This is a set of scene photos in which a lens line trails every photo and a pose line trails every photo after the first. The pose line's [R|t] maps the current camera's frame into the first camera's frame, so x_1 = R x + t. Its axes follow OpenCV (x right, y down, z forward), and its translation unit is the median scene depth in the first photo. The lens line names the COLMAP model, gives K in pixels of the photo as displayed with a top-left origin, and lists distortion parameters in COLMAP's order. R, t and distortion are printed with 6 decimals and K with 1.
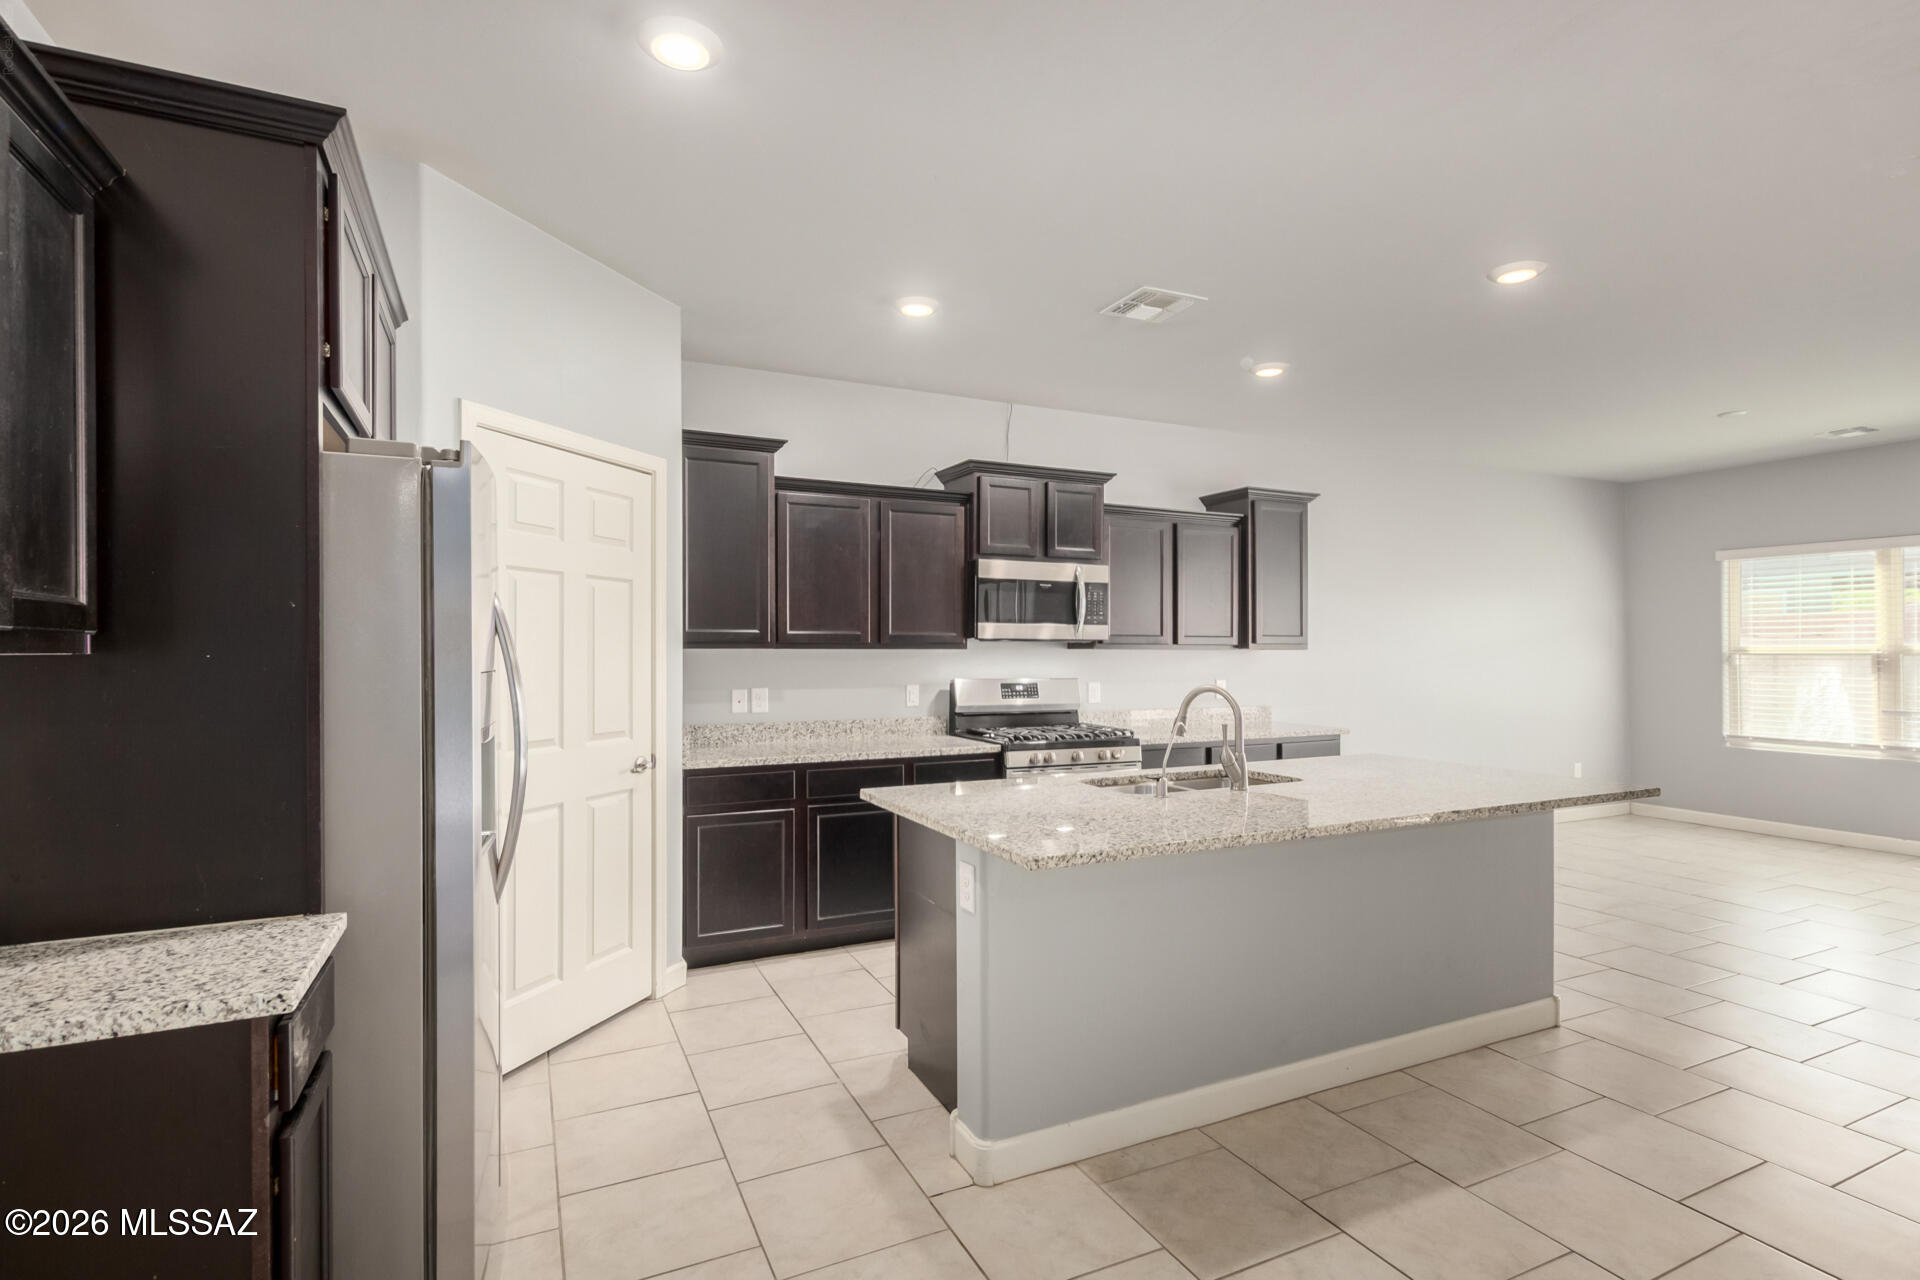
lens RADIAL K [[913.8, 0, 972.3], [0, 913.8, 652.3], [0, 0, 1]] dist [0.014237, -0.004248]
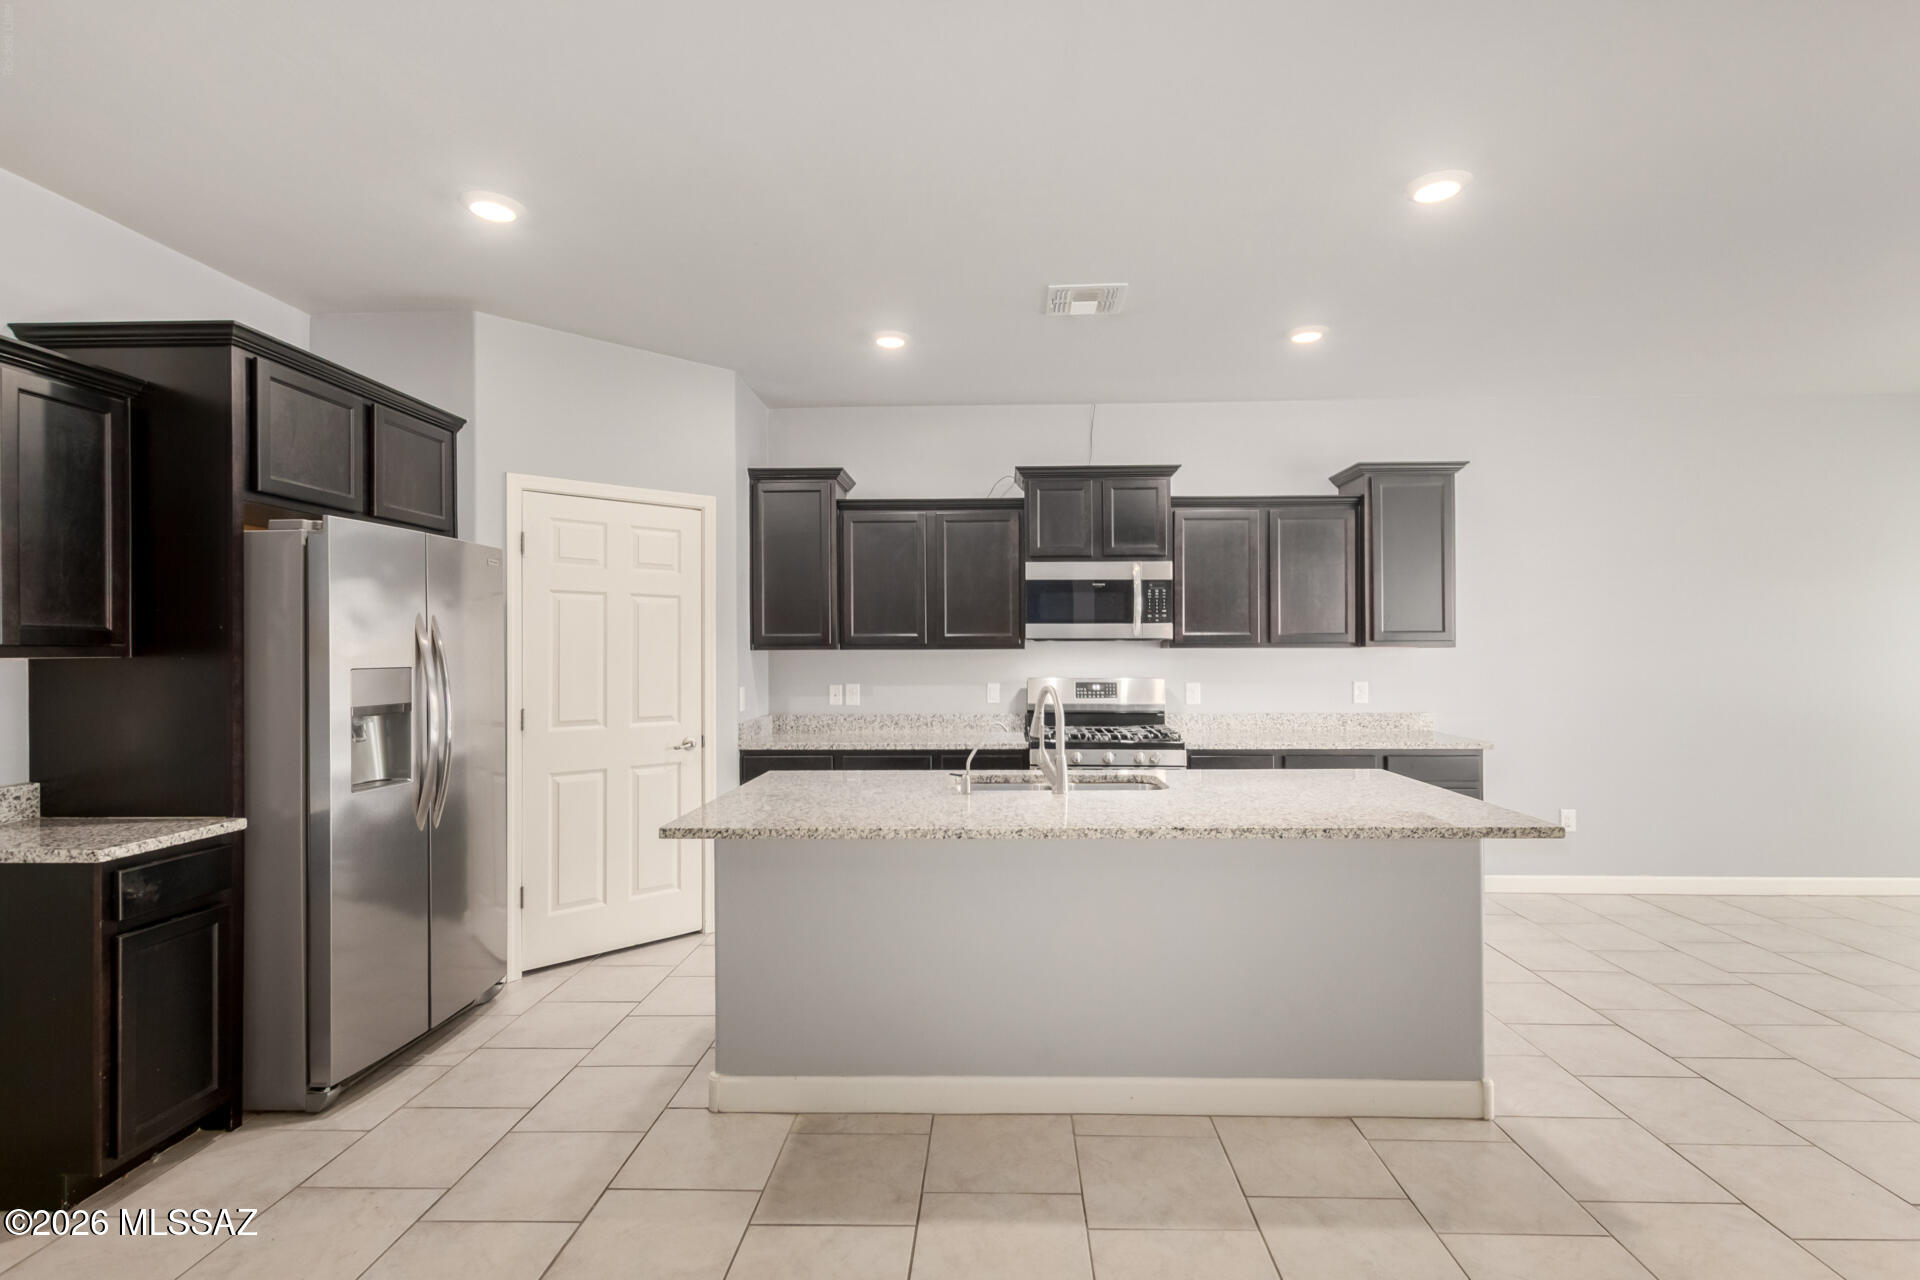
lens RADIAL K [[913.8, 0, 1000.6], [0, 913.8, 645.6], [0, 0, 1]] dist [0.014237, -0.004248]
pose [[0.886020, -0.006682, -0.463598, 0.465580], [0.004082, 0.999970, -0.006612, -0.000707], [0.463629, 0.003966, 0.886021, 0.070396]]
